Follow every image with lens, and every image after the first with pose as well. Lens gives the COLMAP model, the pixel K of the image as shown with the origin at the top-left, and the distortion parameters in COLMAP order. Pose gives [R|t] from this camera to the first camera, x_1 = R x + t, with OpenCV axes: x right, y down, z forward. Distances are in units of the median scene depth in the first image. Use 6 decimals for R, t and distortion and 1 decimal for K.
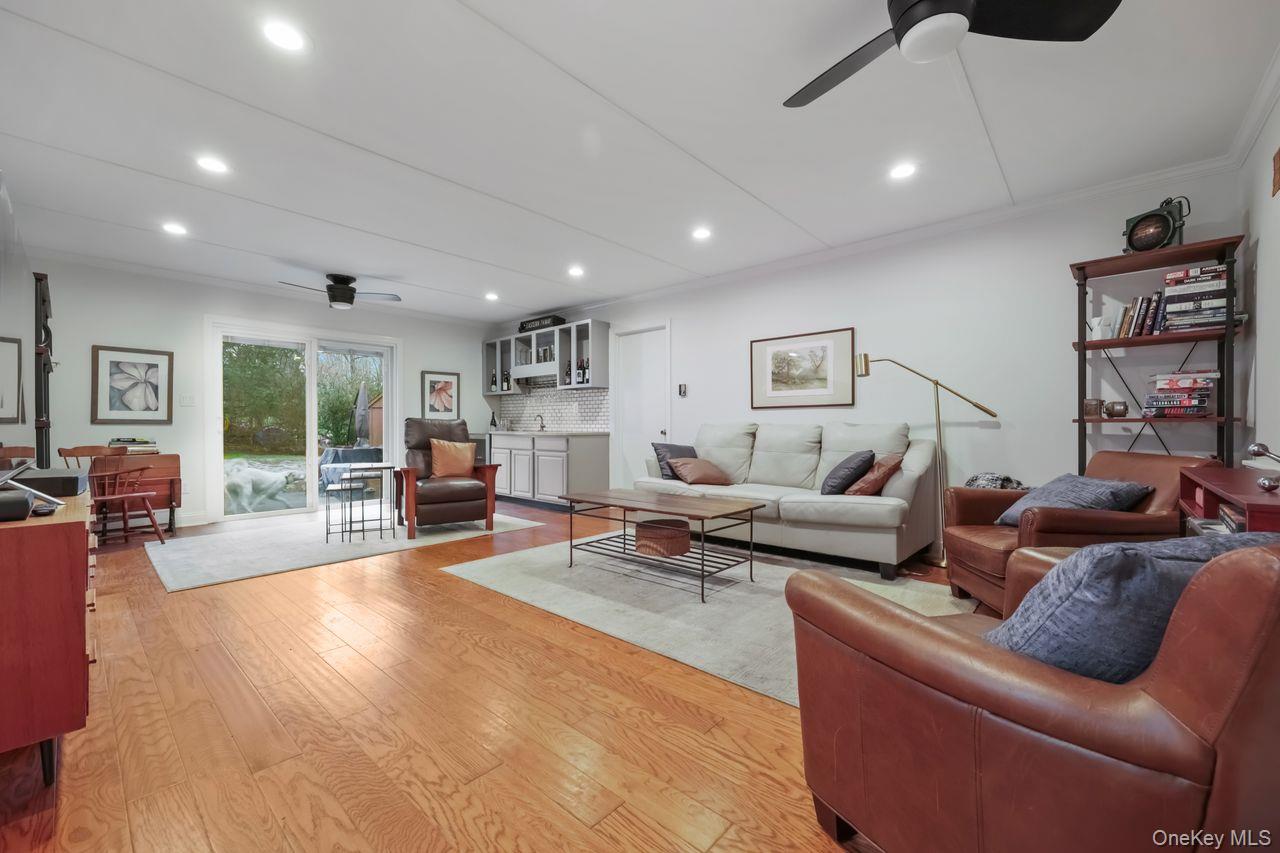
lens RADIAL K [[509.5, 0, 635.5], [0, 509.5, 428.1], [0, 0, 1]] dist [0.000741, 0.000068]
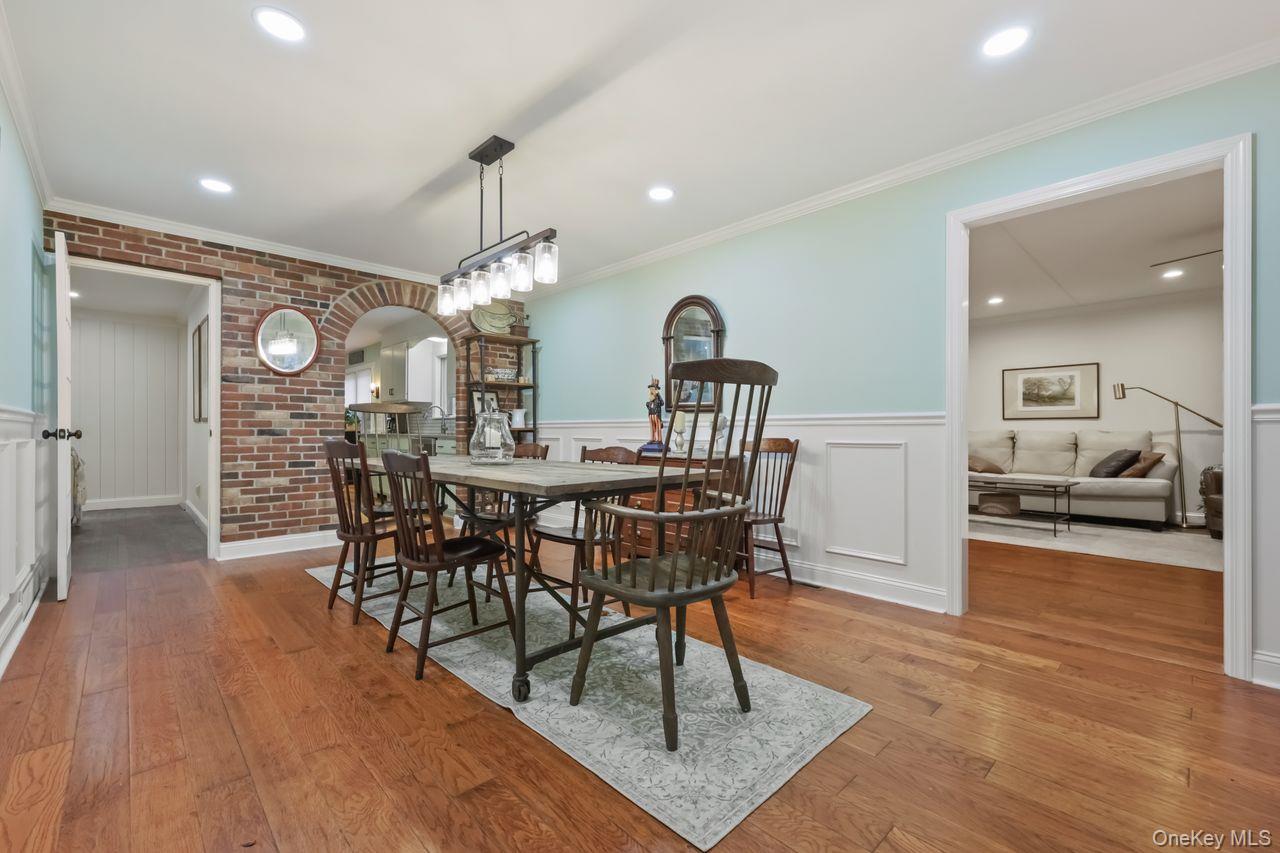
lens RADIAL K [[535.4, 0, 640.8], [0, 535.4, 426.6], [0, 0, 1]] dist [0.001069, 0.000097]
pose [[0.997404, 0.003999, -0.071894, -0.570414], [-0.004787, 0.999930, -0.010795, 0.000992], [0.071845, 0.011111, 0.997354, -0.445539]]
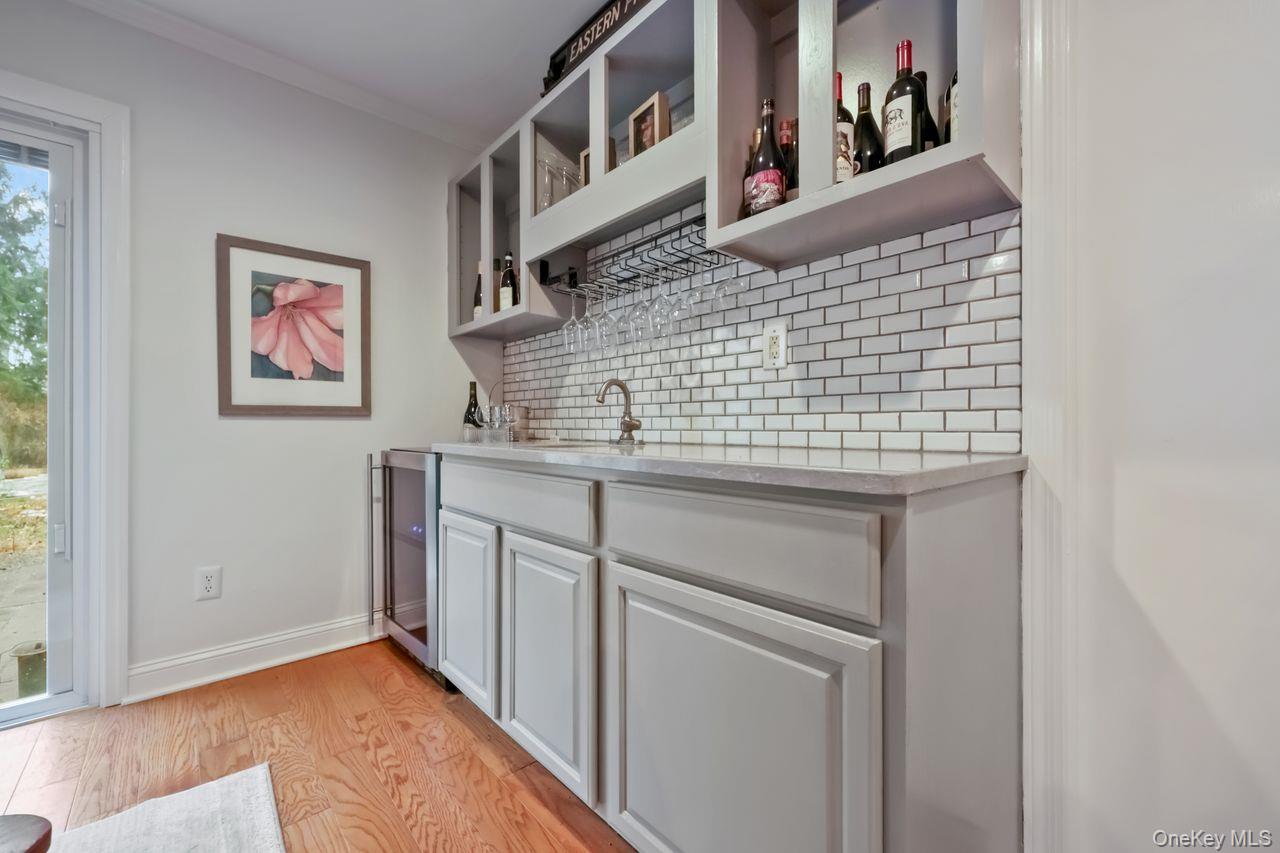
lens RADIAL K [[509.5, 0, 635.5], [0, 509.5, 428.1], [0, 0, 1]] dist [0.000741, 0.000068]
pose [[0.993558, -0.000768, -0.113319, -0.185974], [0.000098, 0.999982, -0.005922, -0.000647], [0.113322, 0.005873, 0.993541, 0.917718]]
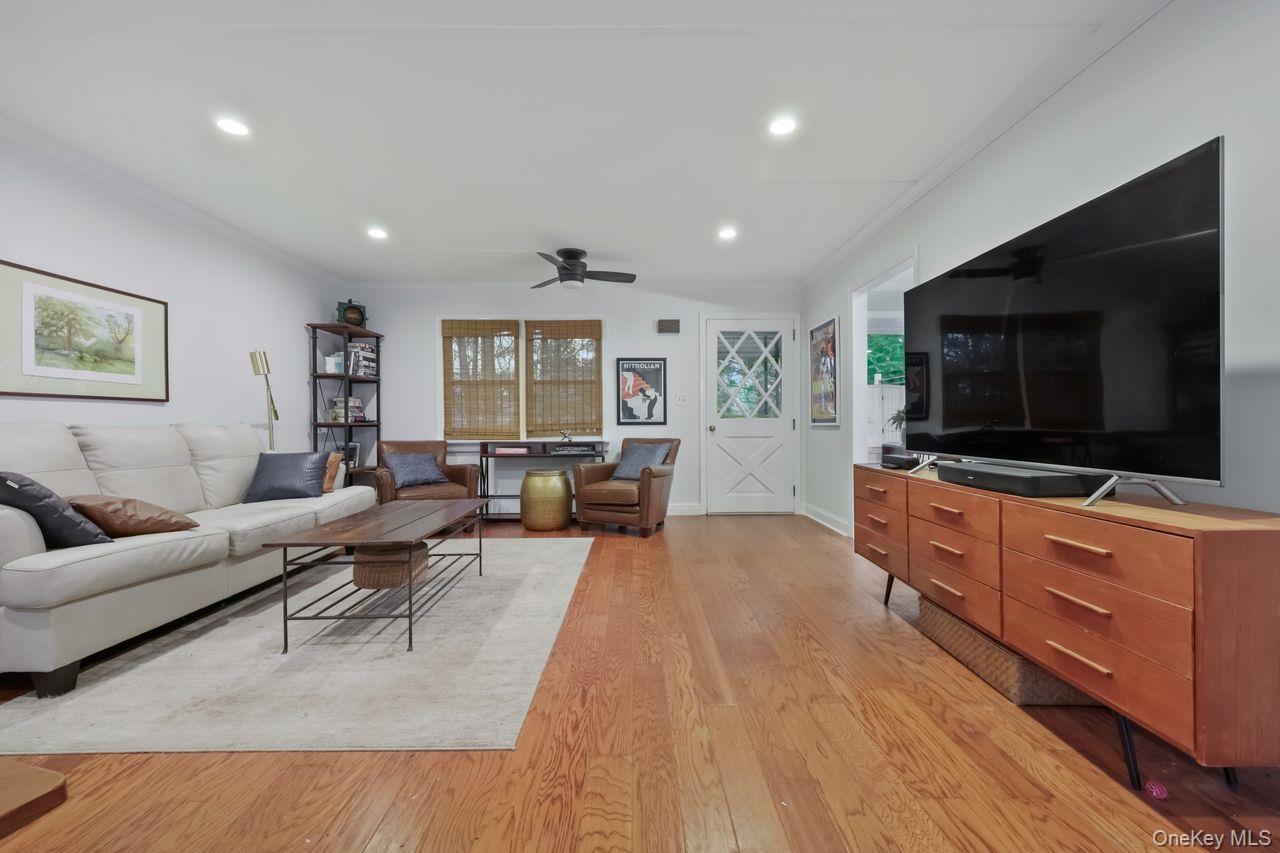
lens RADIAL K [[509.5, 0, 635.5], [0, 509.5, 428.1], [0, 0, 1]] dist [0.000741, 0.000068]
pose [[-0.670347, 0.000438, 0.742048, -0.501949], [0.009972, 0.999915, 0.008418, -0.002501], [-0.741981, 0.013043, -0.670294, 0.775740]]
